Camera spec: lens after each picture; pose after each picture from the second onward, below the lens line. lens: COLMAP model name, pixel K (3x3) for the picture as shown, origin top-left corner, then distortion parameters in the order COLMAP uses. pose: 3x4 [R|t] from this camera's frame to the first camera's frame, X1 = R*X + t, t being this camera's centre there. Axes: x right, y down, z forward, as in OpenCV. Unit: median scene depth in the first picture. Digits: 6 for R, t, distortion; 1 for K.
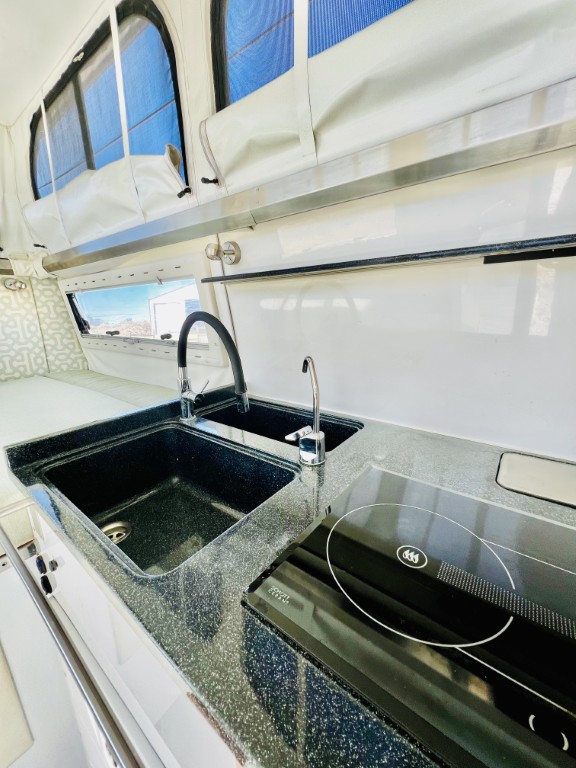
lens RADIAL K [[318.0, 0, 290.2], [0, 318.0, 381.9], [0, 0, 1]] dist [-0.000667, 0.000049]
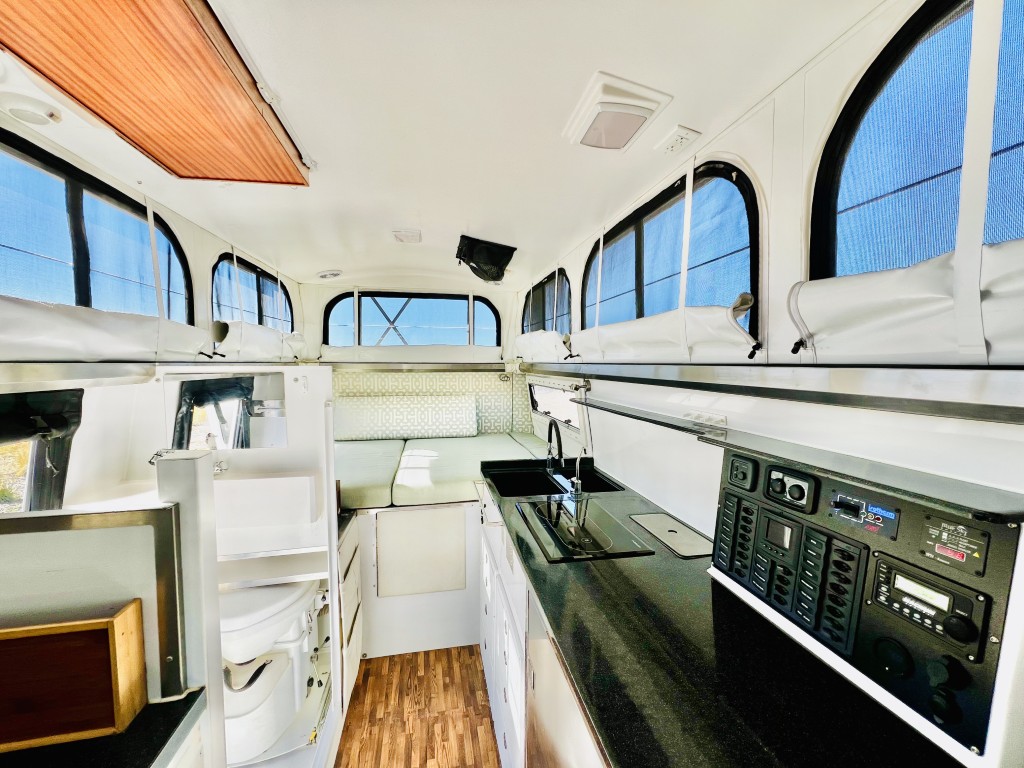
lens RADIAL K [[407.7, 0, 513.4], [0, 407.7, 389.9], [0, 0, 1]] dist [0.002633, 0.000712]
pose [[0.760273, 0.074388, -0.645331, 0.624268], [-0.182118, 0.977991, -0.101822, -0.036403], [0.623553, 0.194938, 0.757087, -0.652688]]
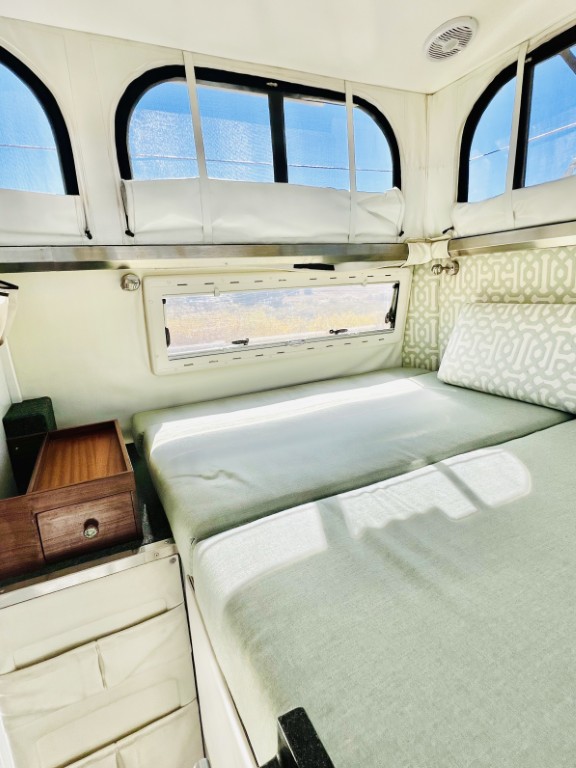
lens RADIAL K [[402.7, 0, 291.9], [0, 402.7, 383.9], [0, 0, 1]] dist [0.001870, 0.001056]
pose [[-0.425991, 0.273609, -0.862363, -0.213490], [-0.143366, 0.920716, 0.362943, -0.183177], [0.893296, 0.278244, -0.352991, 0.438932]]
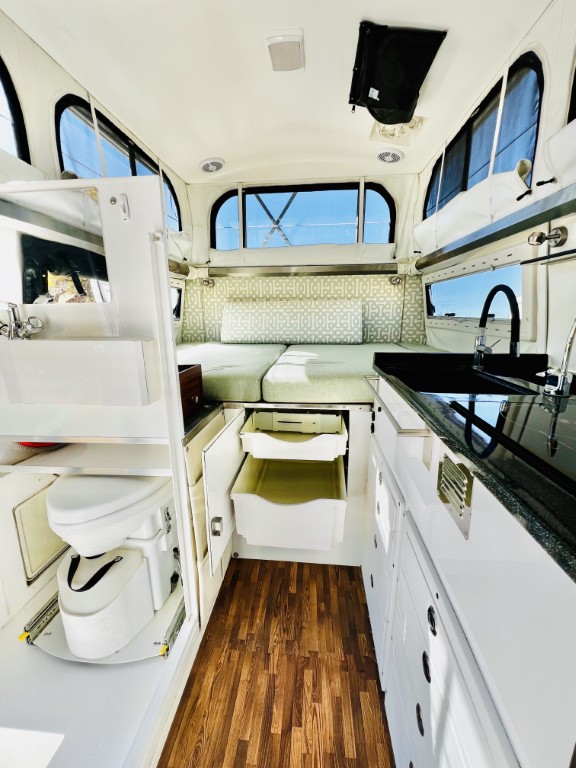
lens RADIAL K [[318.0, 0, 282.2], [0, 318.0, 385.6], [0, 0, 1]] dist [-0.000667, 0.000049]
pose [[0.527314, 0.219650, -0.820789, 0.211983], [-0.209869, 0.969747, 0.124682, 0.112961], [0.823344, 0.106511, 0.557459, -0.251306]]
